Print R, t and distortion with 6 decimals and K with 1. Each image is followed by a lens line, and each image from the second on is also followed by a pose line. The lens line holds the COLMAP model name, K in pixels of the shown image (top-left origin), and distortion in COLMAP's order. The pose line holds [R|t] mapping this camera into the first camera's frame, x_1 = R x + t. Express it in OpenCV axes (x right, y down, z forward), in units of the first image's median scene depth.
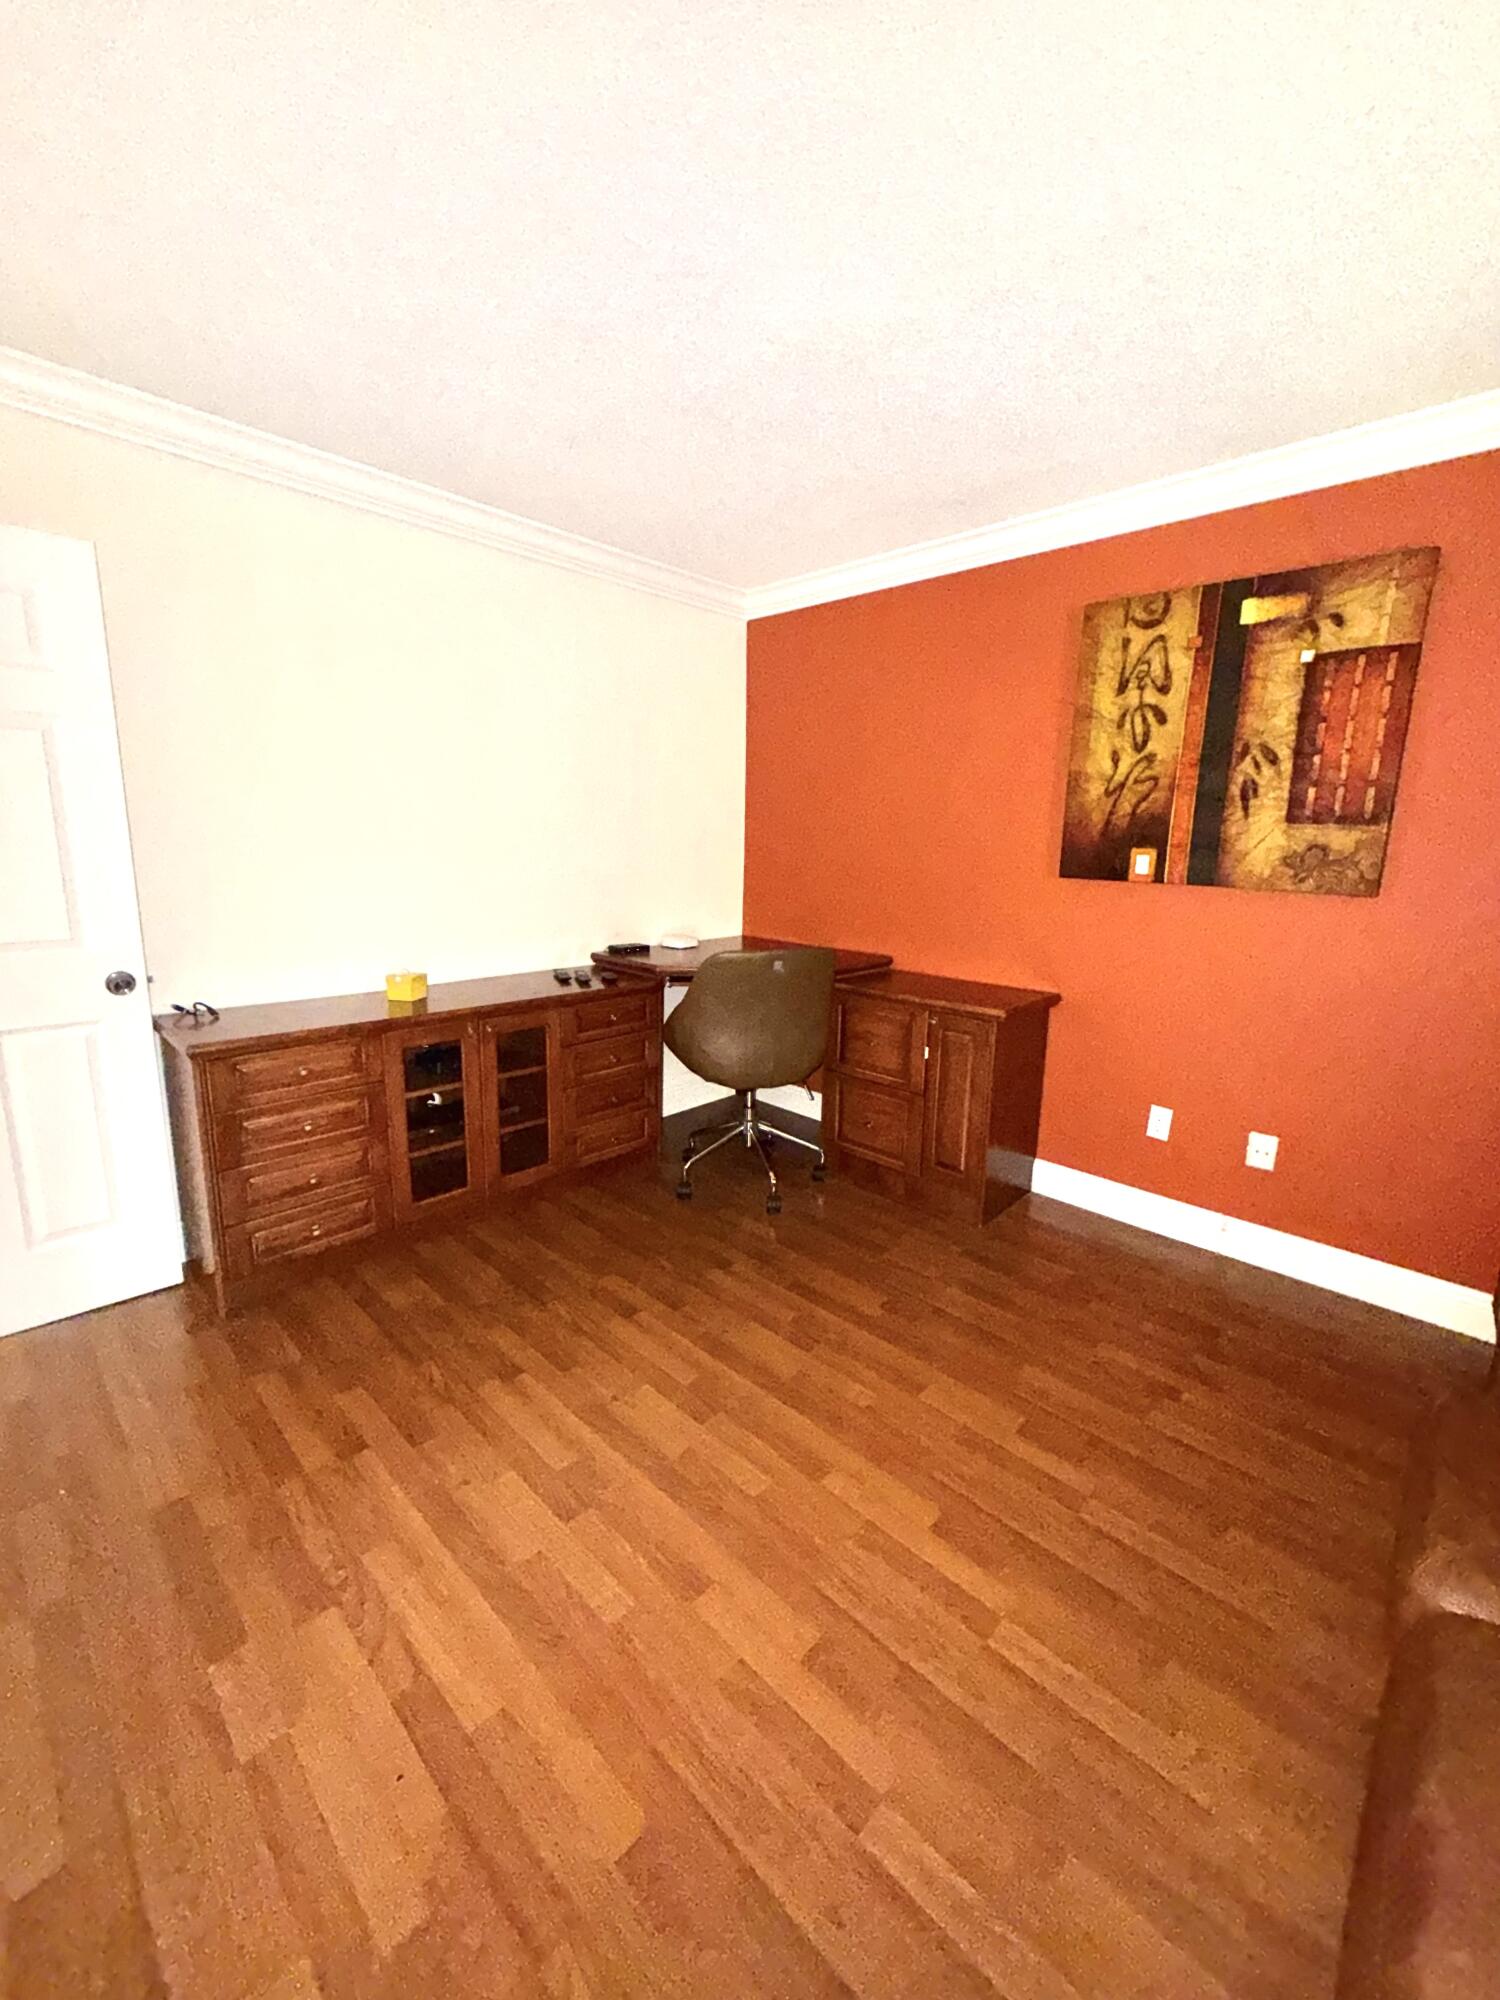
lens RADIAL K [[797.3, 0, 751.9], [0, 797.3, 991.3], [0, 0, 1]] dist [0.000849, 0.000355]
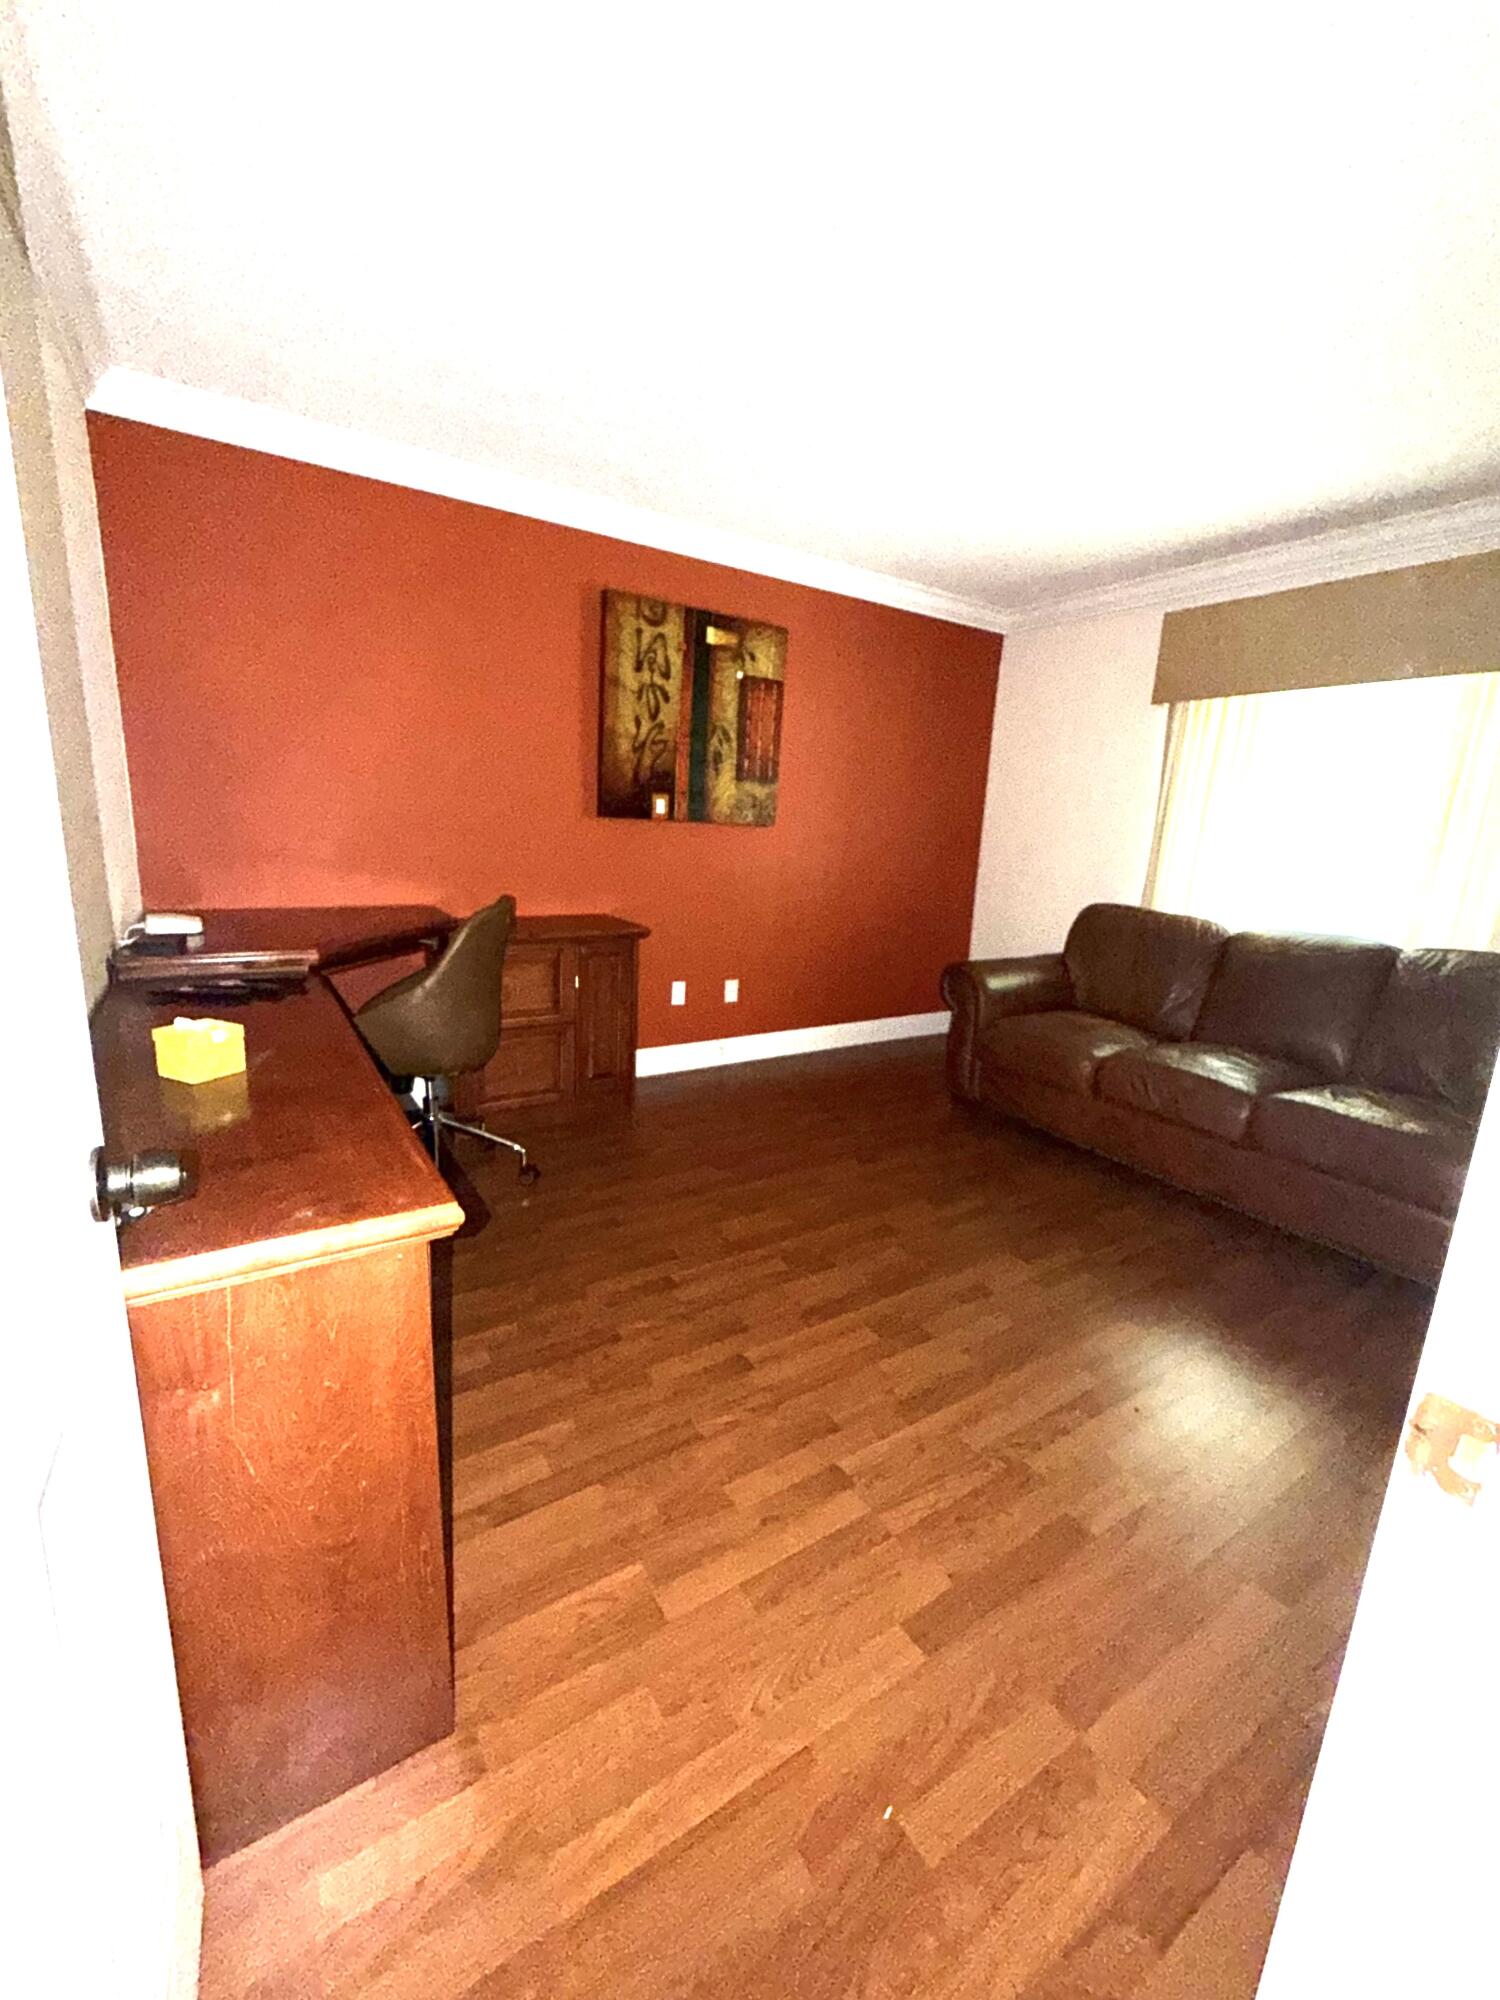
lens RADIAL K [[797.3, 0, 751.9], [0, 797.3, 991.3], [0, 0, 1]] dist [0.000849, 0.000355]
pose [[0.233383, -0.216122, 0.948063, -0.859803], [0.143731, 0.971945, 0.186184, -0.088403], [-0.961703, 0.092814, 0.257899, 0.562285]]
